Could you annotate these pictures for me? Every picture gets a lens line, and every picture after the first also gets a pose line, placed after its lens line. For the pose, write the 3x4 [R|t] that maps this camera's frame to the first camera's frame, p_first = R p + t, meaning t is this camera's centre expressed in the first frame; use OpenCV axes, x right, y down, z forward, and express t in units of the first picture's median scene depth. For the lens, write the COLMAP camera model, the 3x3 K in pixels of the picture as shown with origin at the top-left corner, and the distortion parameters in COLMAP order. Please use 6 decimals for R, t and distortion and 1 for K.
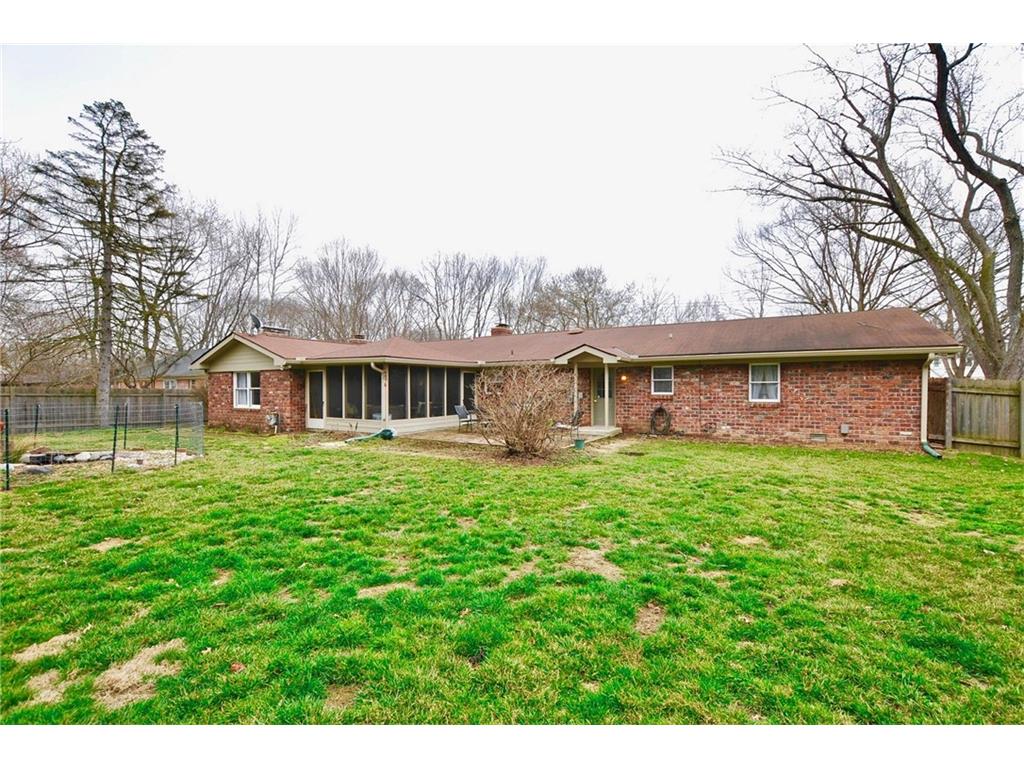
lens RADIAL K [[451.6, 0, 512.3], [0, 451.6, 385.8], [0, 0, 1]] dist [-0.032637, 0.004250]
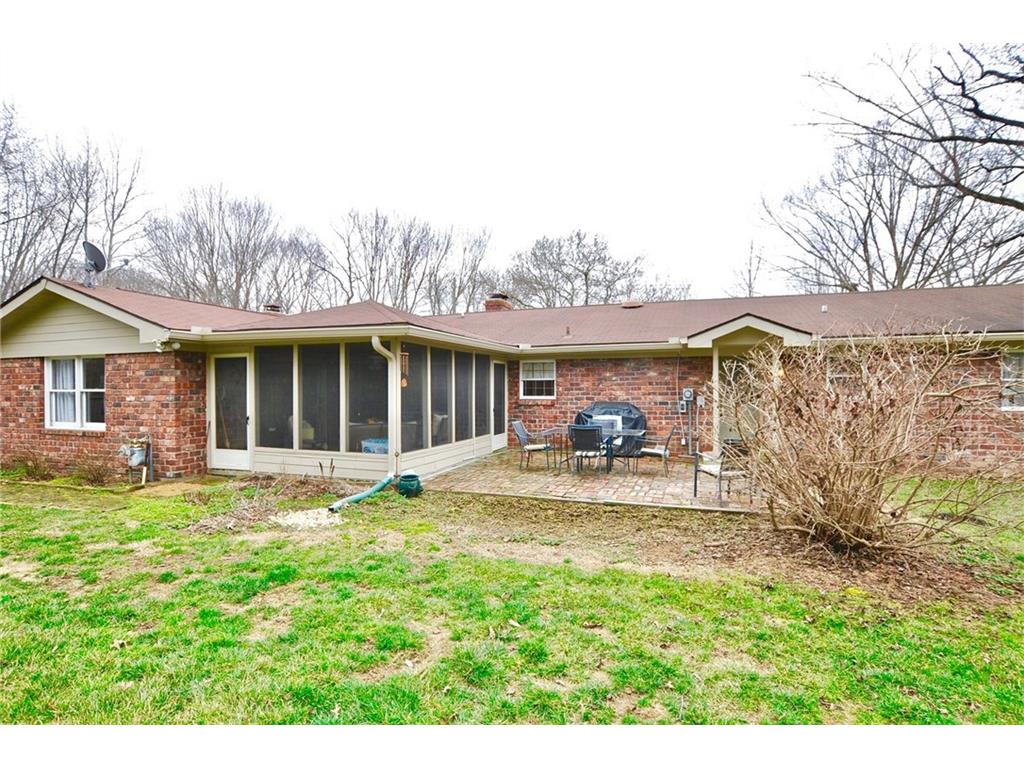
lens RADIAL K [[508.2, 0, 512.5], [0, 508.2, 384.8], [0, 0, 1]] dist [-0.019623, -0.000157]
pose [[0.981454, 0.000459, 0.191698, -0.223341], [-0.000209, 0.999999, -0.001327, 0.000328], [-0.191699, 0.001262, 0.981453, 0.359621]]
